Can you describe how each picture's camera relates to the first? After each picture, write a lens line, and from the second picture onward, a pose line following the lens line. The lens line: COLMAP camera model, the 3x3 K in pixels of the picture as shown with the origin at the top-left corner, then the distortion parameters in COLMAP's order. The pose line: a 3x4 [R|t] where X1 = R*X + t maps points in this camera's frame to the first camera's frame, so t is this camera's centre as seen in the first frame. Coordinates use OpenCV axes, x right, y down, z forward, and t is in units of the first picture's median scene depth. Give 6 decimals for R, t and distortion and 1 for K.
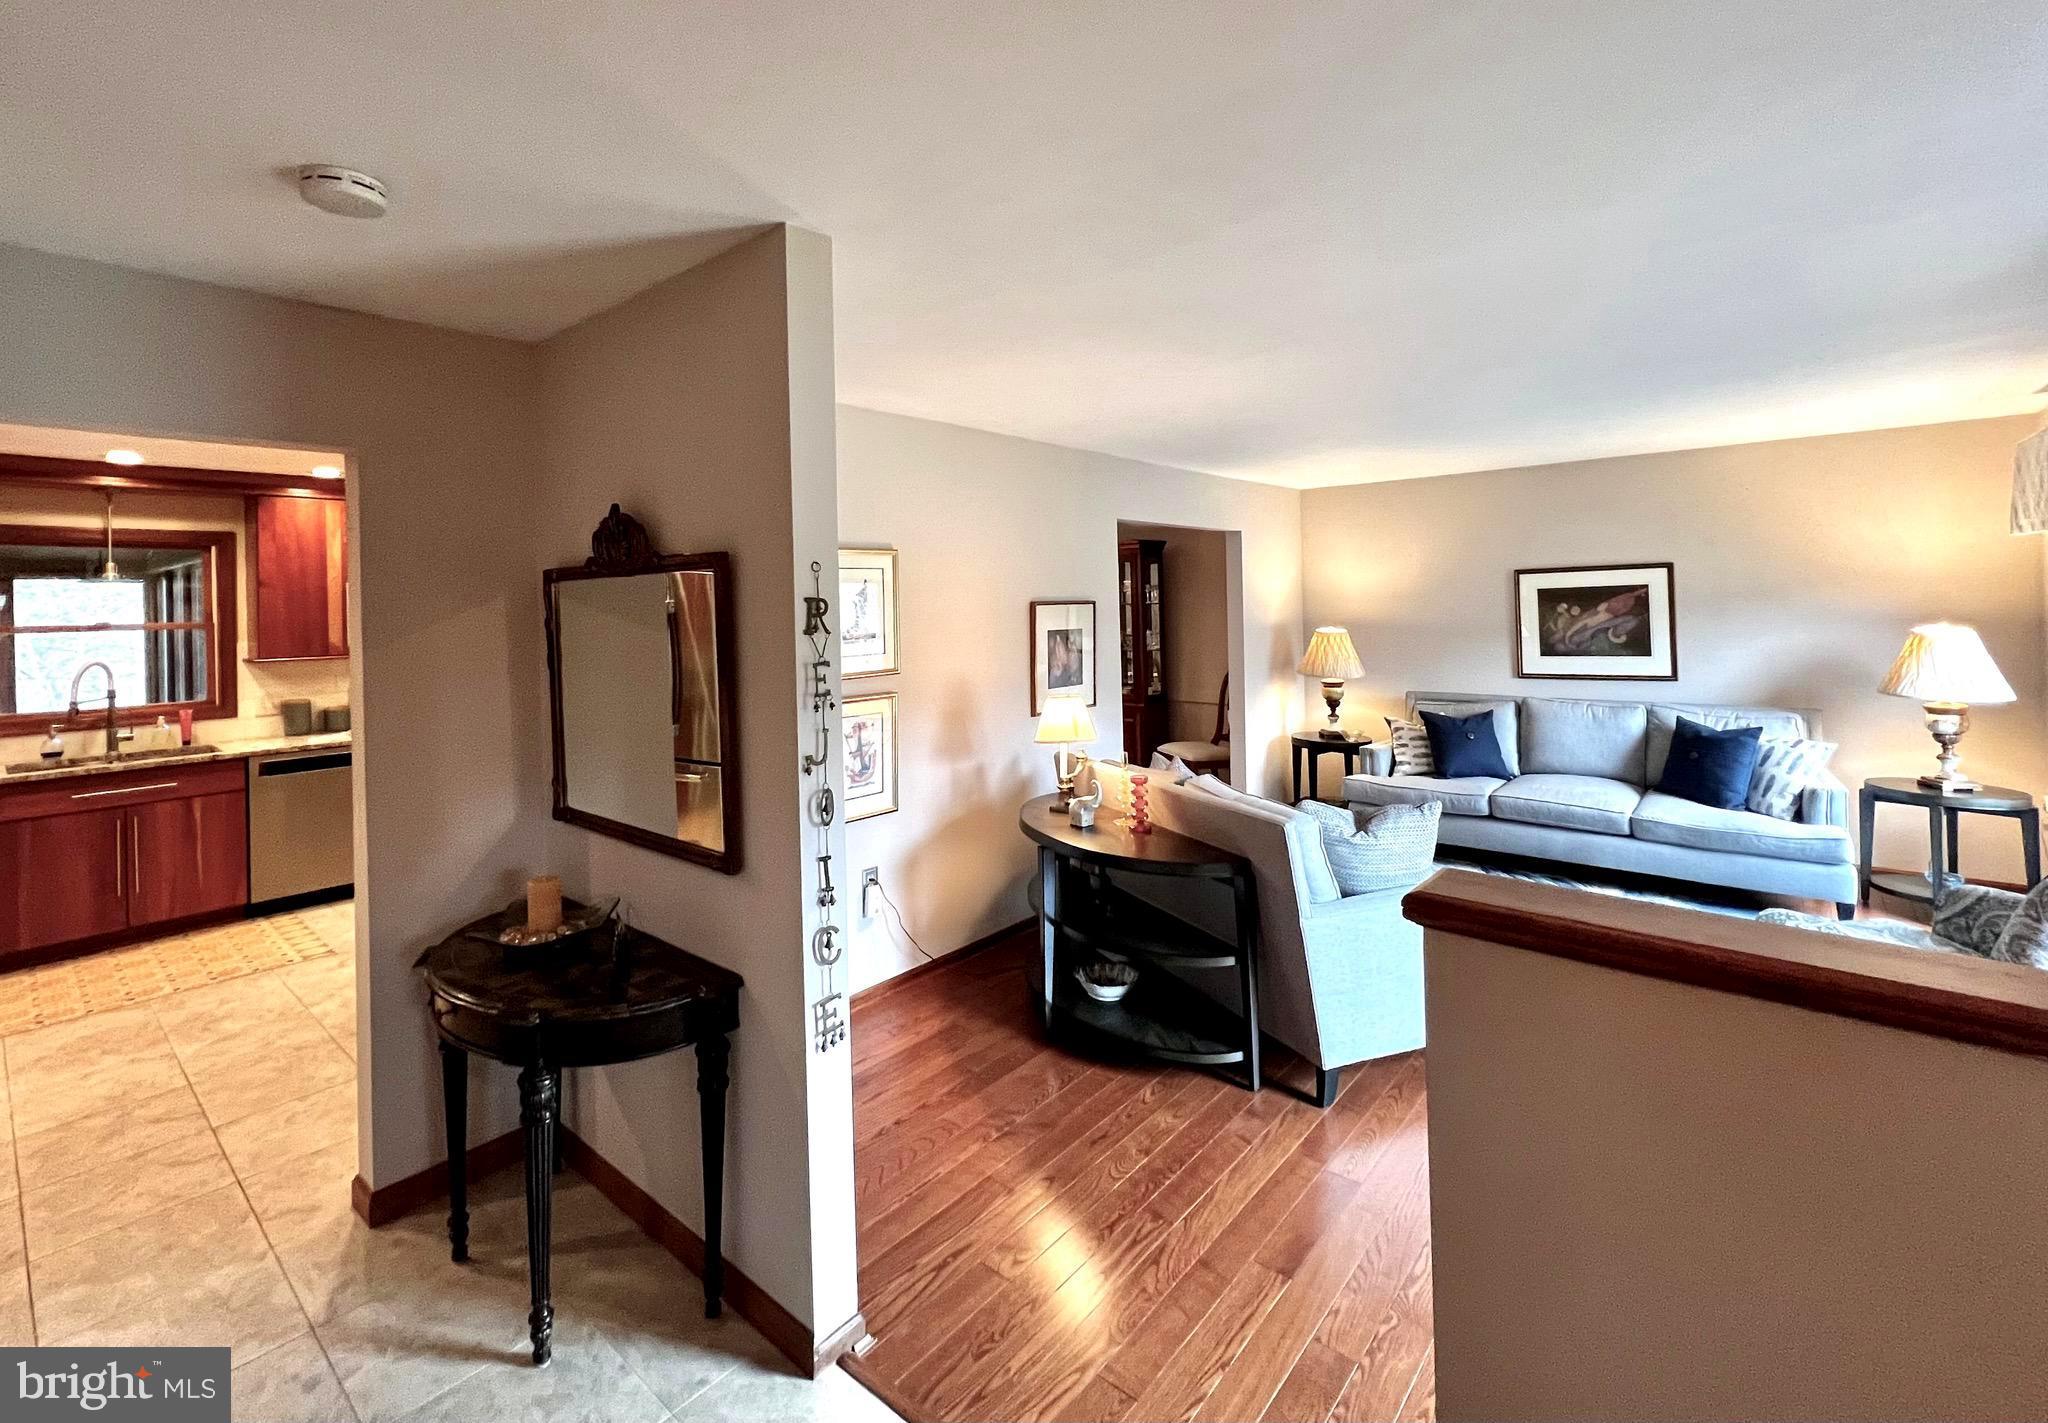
lens RADIAL K [[910.8, 0, 998.6], [0, 910.8, 605.2], [0, 0, 1]] dist [-0.003970, 0.000168]
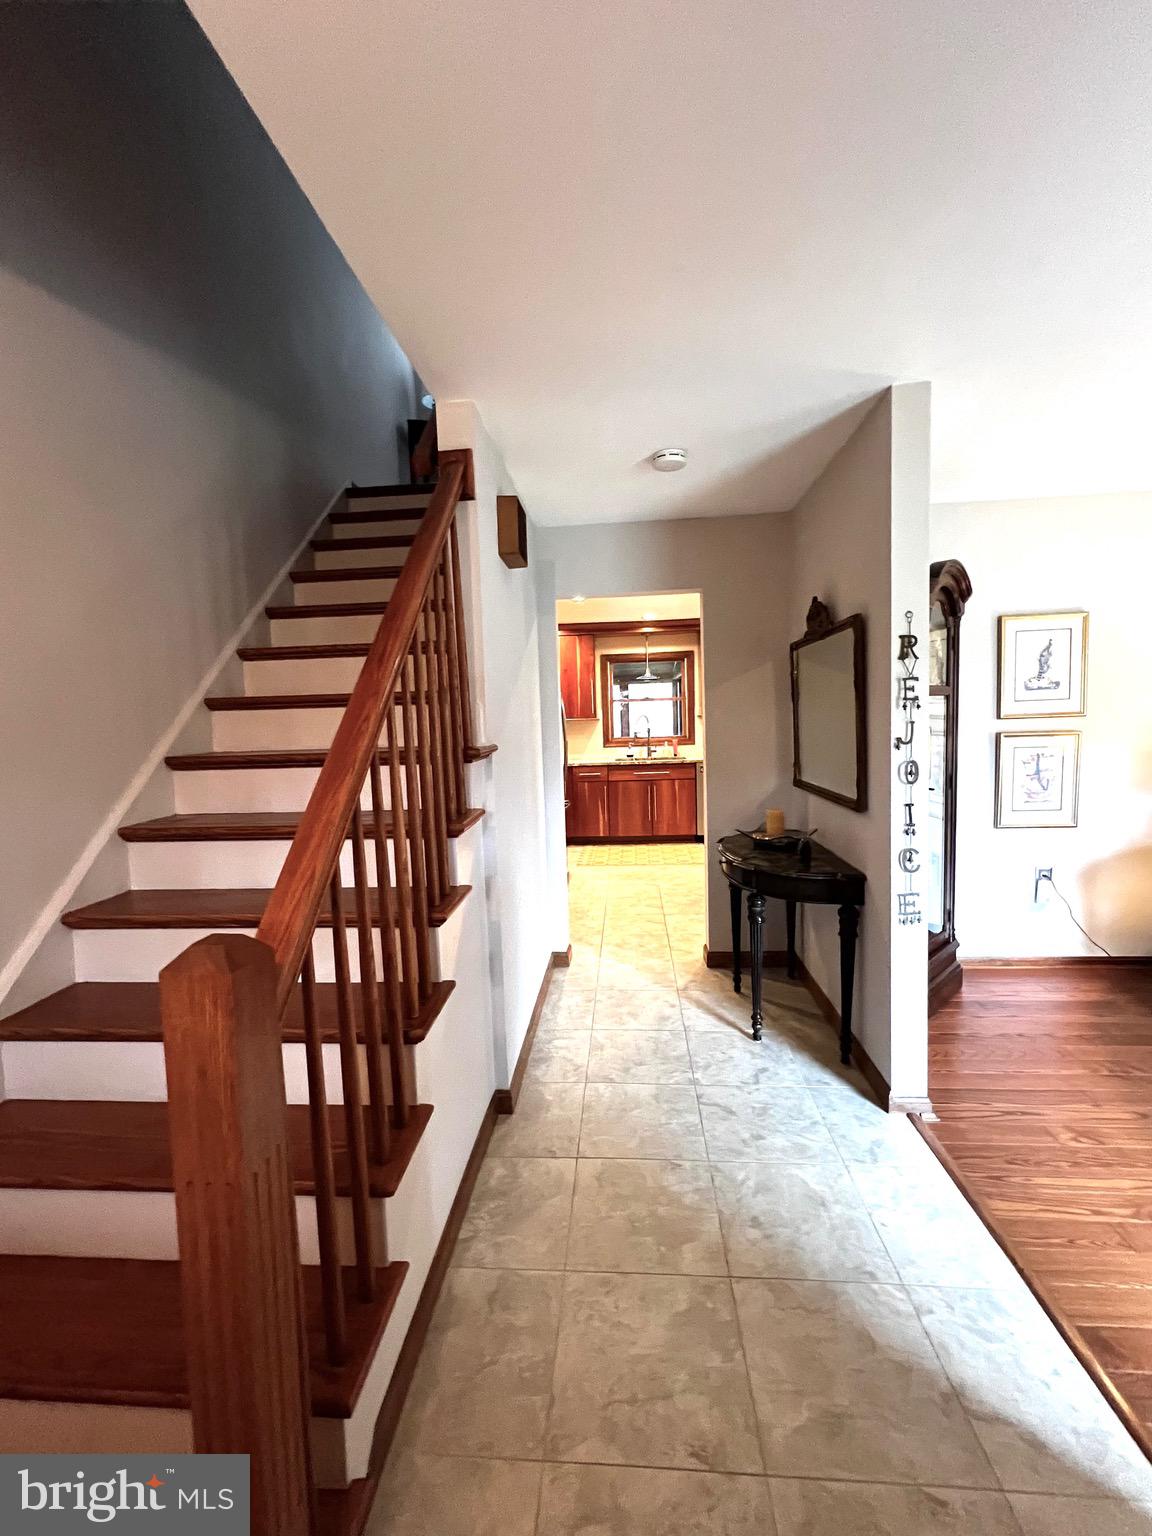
lens RADIAL K [[624.5, 0, 576.0], [0, 624.5, 768.0], [0, 0, 1]] dist [0.000445, 0.000013]
pose [[0.595076, 0.066684, -0.800898, 0.307272], [0.019752, 0.995037, 0.097525, 0.095932], [0.803427, -0.073854, 0.590806, -0.080204]]
